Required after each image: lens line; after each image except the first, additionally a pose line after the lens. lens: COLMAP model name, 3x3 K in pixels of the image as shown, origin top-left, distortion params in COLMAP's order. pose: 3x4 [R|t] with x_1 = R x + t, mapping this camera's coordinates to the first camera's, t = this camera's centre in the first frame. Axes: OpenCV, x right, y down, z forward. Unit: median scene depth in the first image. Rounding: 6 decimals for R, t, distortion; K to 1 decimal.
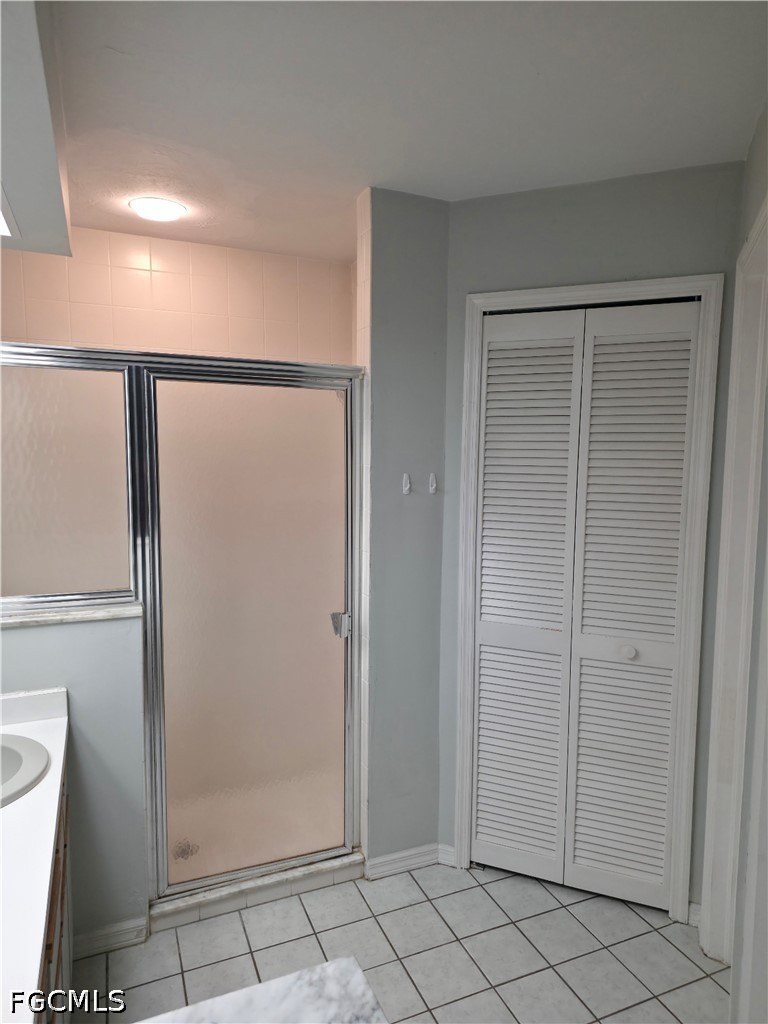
lens RADIAL K [[667.6, 0, 382.5], [0, 667.6, 539.0], [0, 0, 1]] dist [0.003981, 0.001315]
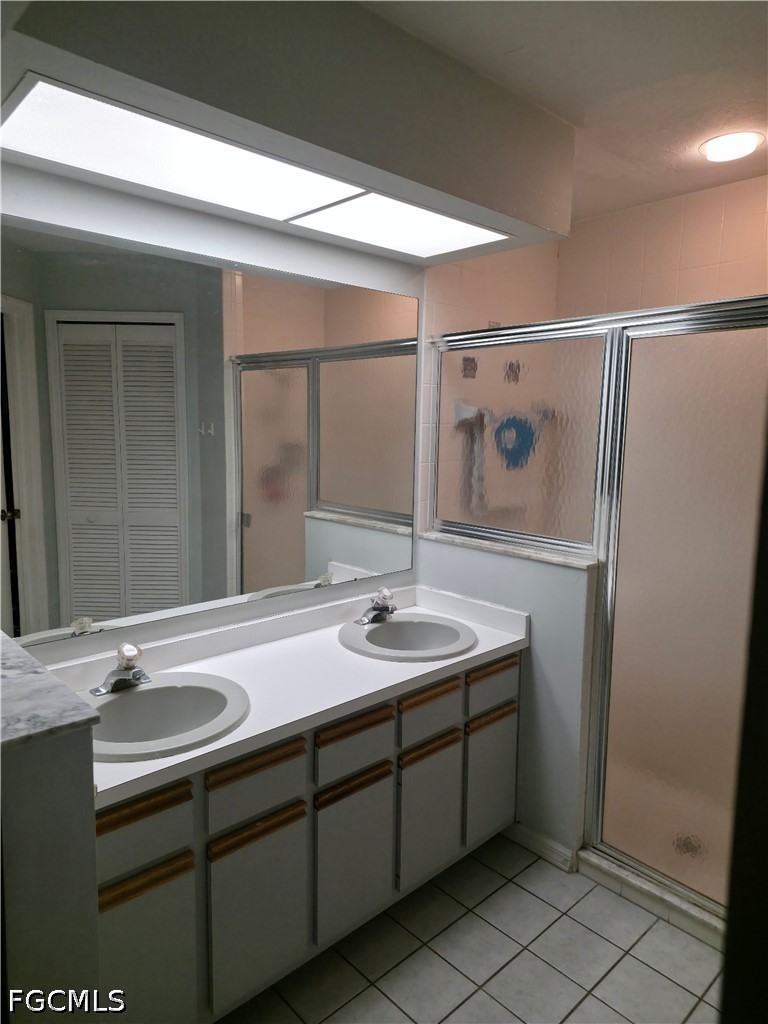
lens RADIAL K [[668.3, 0, 384.0], [0, 668.3, 512.0], [0, 0, 1]] dist [0.083740, -0.065243]
pose [[0.343939, 0.137159, -0.928920, 0.475014], [-0.129517, 0.986748, 0.097743, -0.036773], [0.930017, 0.086693, 0.357146, 0.282636]]
